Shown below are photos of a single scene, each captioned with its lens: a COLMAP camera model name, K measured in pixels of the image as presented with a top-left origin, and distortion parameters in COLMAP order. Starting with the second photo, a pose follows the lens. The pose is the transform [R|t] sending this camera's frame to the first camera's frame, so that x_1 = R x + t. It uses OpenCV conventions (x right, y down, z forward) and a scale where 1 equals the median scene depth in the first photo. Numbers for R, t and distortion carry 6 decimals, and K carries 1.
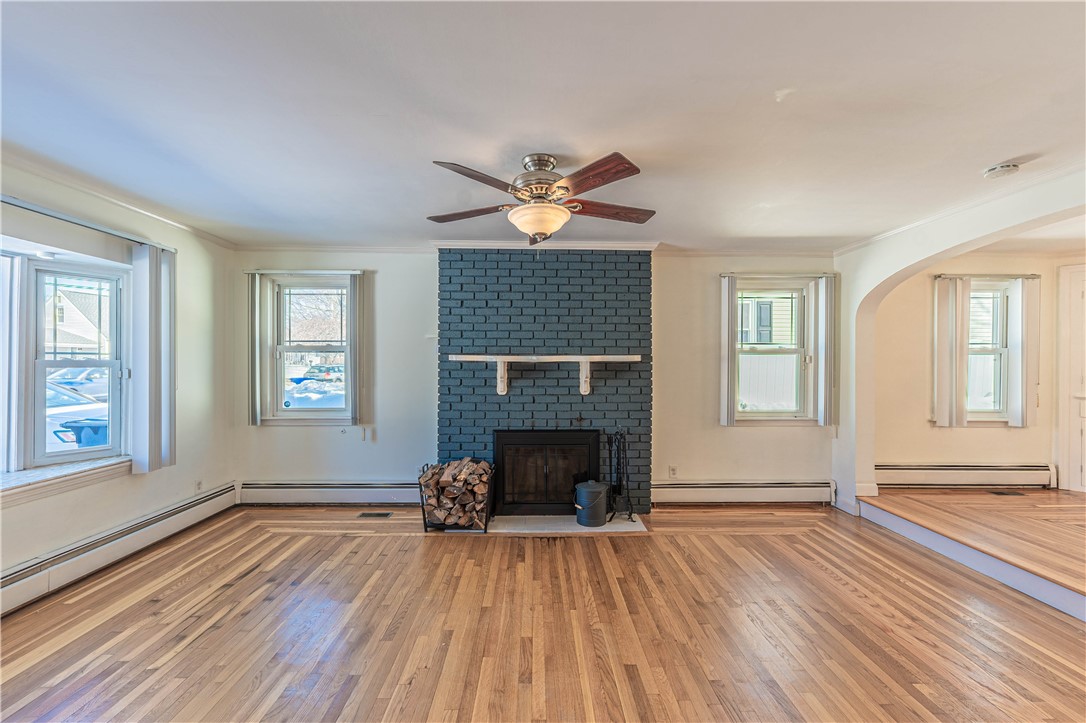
lens RADIAL K [[453.6, 0, 538.7], [0, 453.6, 362.3], [0, 0, 1]] dist [0.002435, 0.001483]
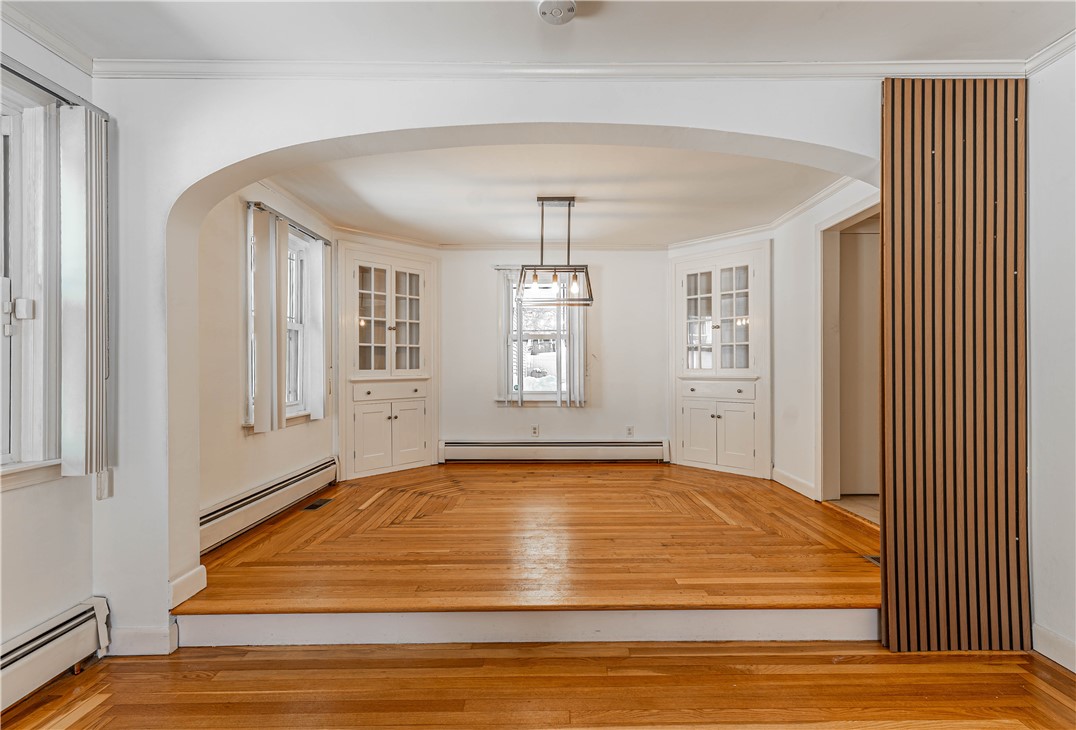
lens RADIAL K [[461.9, 0, 552.4], [0, 461.9, 365.8], [0, 0, 1]] dist [0.003795, 0.000800]
pose [[0.000025, -0.004364, 0.999990, 0.226235], [0.004812, 0.999979, 0.004364, 0.045037], [-0.999988, 0.004812, 0.000046, 0.611748]]
